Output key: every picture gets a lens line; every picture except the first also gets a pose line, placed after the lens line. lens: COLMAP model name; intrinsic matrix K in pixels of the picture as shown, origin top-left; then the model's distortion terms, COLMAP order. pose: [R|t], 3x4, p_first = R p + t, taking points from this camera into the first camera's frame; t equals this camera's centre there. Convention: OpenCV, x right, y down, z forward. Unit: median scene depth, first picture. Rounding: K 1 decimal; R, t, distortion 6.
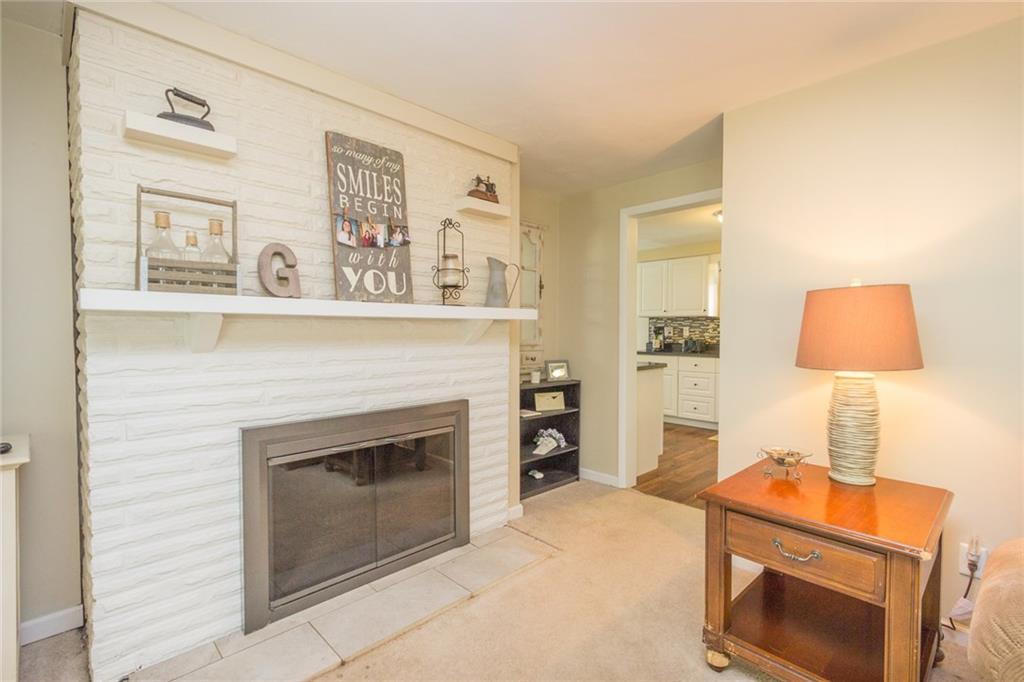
lens RADIAL K [[469.5, 0, 510.7], [0, 469.5, 338.2], [0, 0, 1]] dist [0.000680, -0.000711]
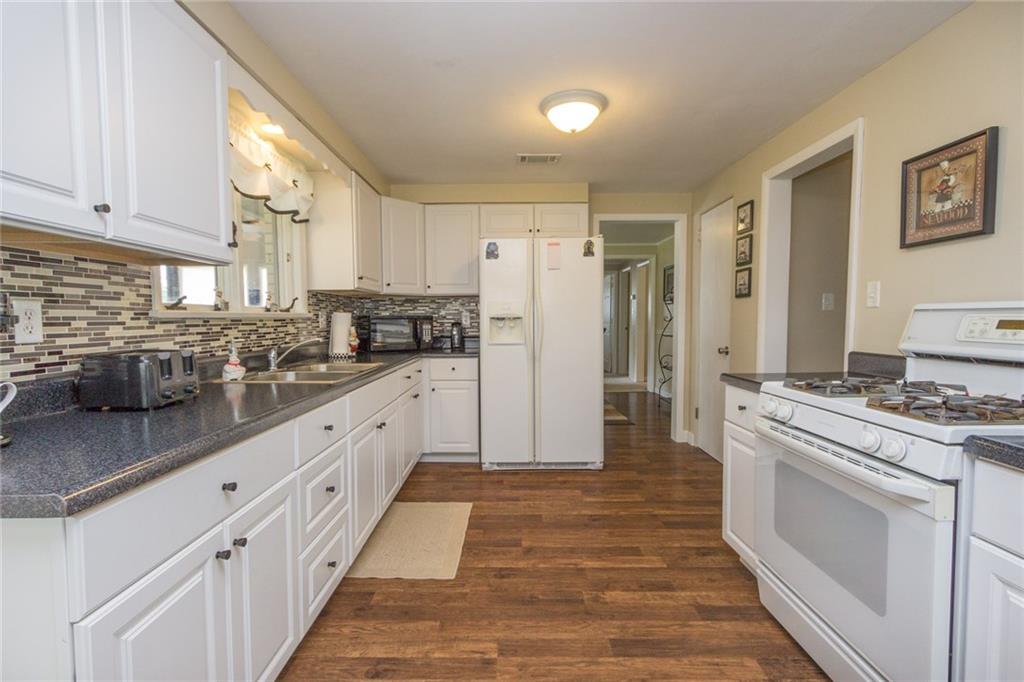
lens RADIAL K [[469.5, 0, 506.7], [0, 469.5, 339.6], [0, 0, 1]] dist [0.000680, -0.000711]
pose [[-0.711457, -0.030924, 0.702049, 0.081070], [0.019220, 0.997801, 0.063429, -0.015406], [-0.702467, 0.058620, -0.709298, 1.006284]]
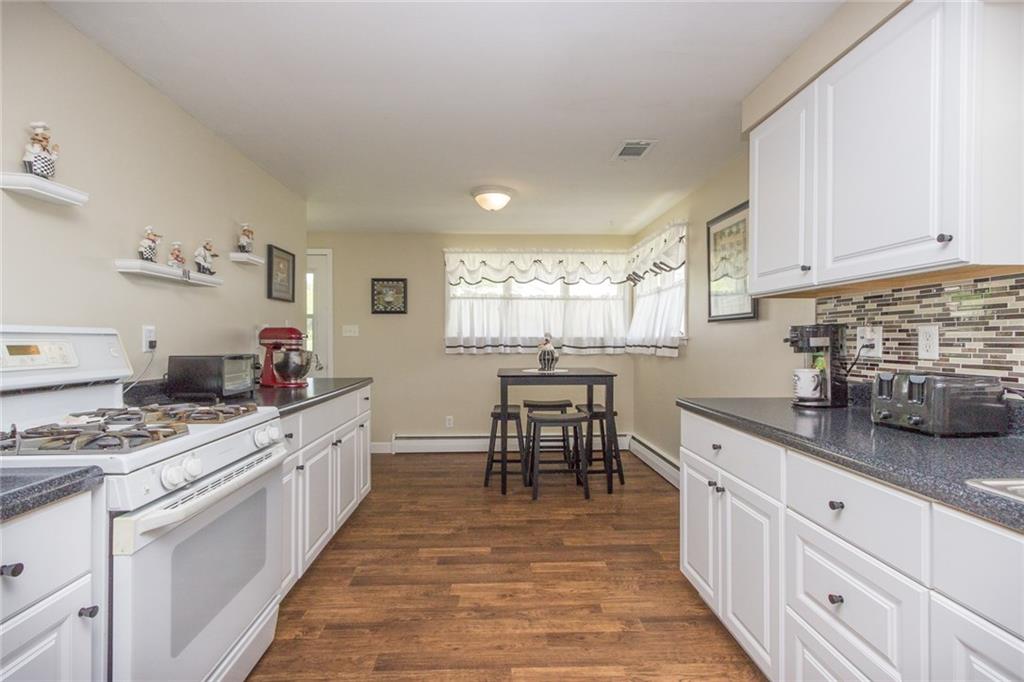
lens RADIAL K [[469.5, 0, 511.5], [0, 469.5, 338.8], [0, 0, 1]] dist [0.000680, -0.000711]
pose [[0.741342, -0.001473, -0.671126, 0.379392], [-0.014360, 0.999734, -0.018057, -0.008131], [0.670974, 0.023023, 0.741124, 0.661731]]
